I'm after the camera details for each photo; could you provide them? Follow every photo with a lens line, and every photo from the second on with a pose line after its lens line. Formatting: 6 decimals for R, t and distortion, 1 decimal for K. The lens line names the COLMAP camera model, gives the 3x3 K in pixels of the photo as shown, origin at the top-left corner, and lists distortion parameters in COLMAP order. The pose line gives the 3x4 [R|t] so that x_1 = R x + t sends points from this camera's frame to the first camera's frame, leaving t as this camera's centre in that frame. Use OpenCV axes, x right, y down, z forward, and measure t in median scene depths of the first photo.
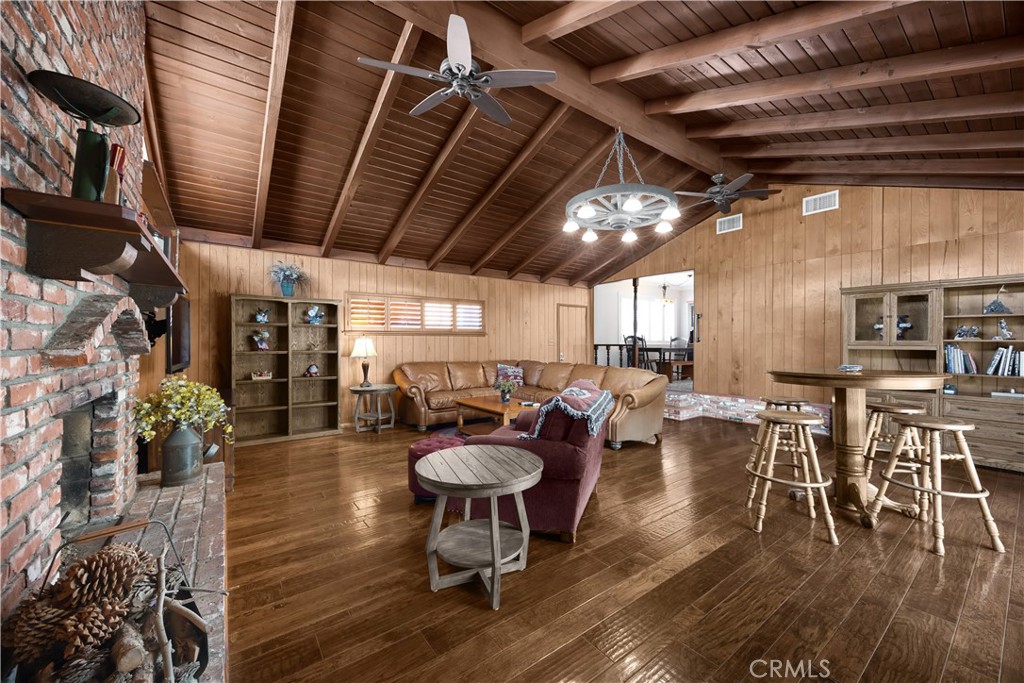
lens RADIAL K [[393.7, 0, 512.0], [0, 393.7, 341.5], [0, 0, 1]] dist [-0.004152, -0.000096]
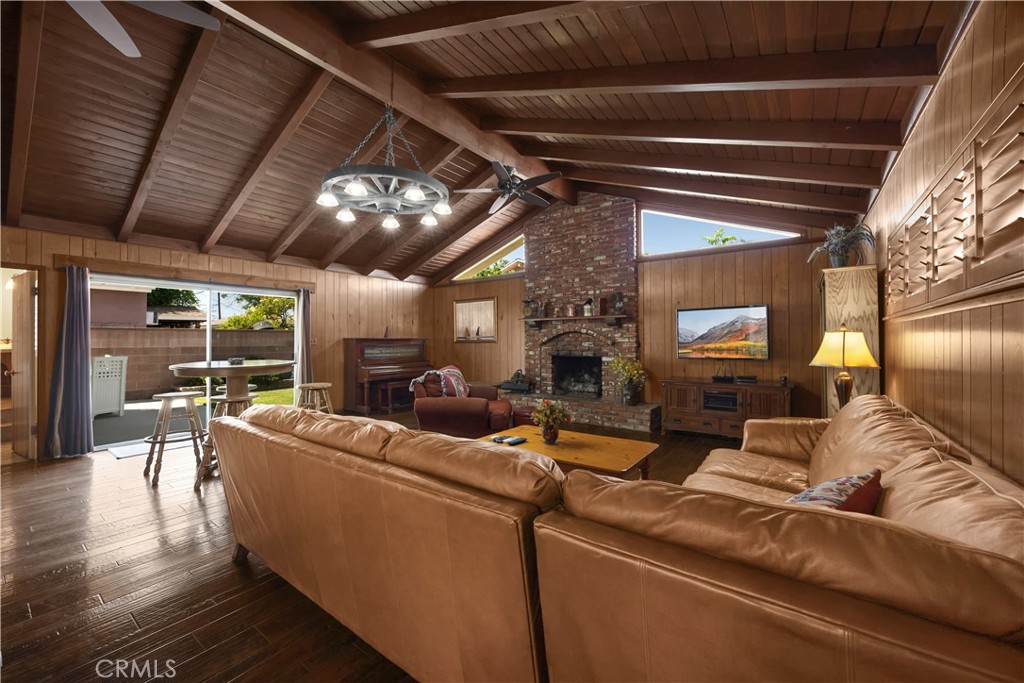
lens RADIAL K [[393.7, 0, 512.0], [0, 393.7, 341.5], [0, 0, 1]] dist [-0.004152, -0.000096]
pose [[-0.958842, 0.002356, -0.283930, 0.163302], [0.001610, 0.999995, 0.002861, 0.003096], [0.283935, 0.002286, -0.958841, 1.236282]]
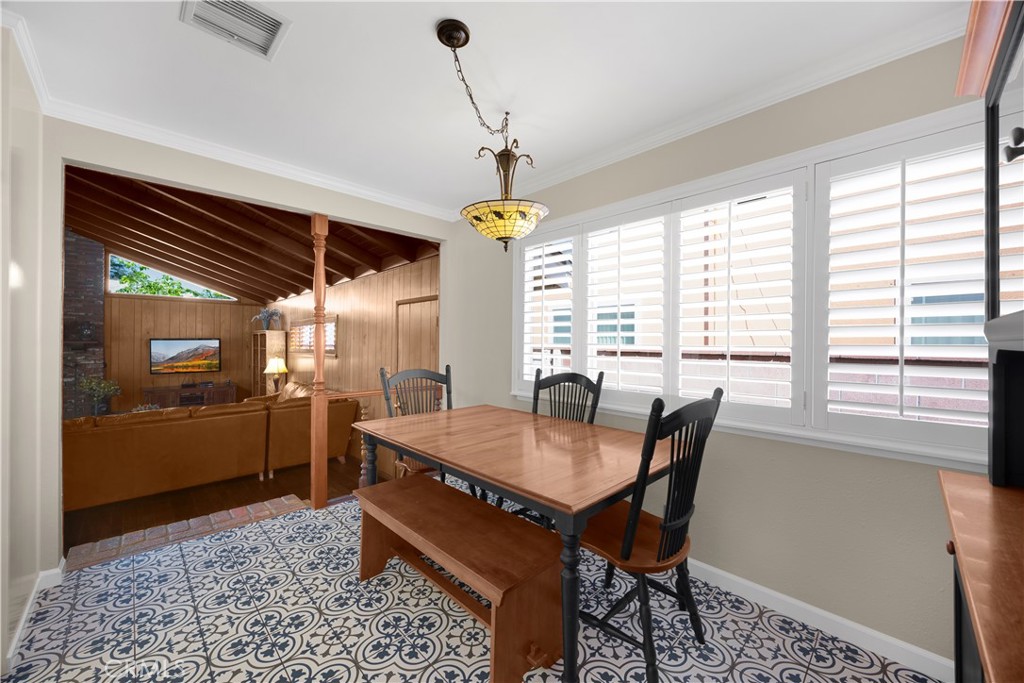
lens RADIAL K [[393.5, 0, 515.2], [0, 393.5, 336.6], [0, 0, 1]] dist [-0.000168, -0.000009]
pose [[0.142328, -0.010591, -0.989763, 0.905682], [-0.003946, 0.999929, -0.011267, -0.062038], [0.989812, 0.005509, 0.142276, 1.427726]]
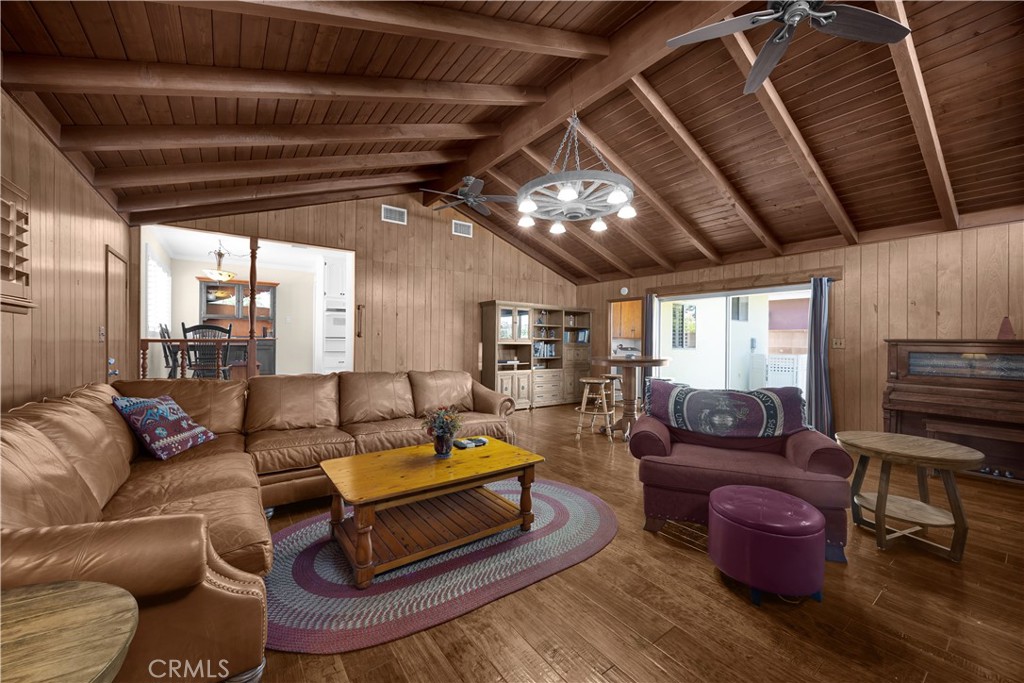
lens RADIAL K [[385.1, 0, 508.2], [0, 385.1, 343.0], [0, 0, 1]] dist [-0.001890, -0.000047]
pose [[0.018805, -0.001655, 0.999822, -0.393038], [-0.011261, 0.999935, 0.001867, 0.008964], [-0.999760, -0.011295, 0.018785, 0.724565]]
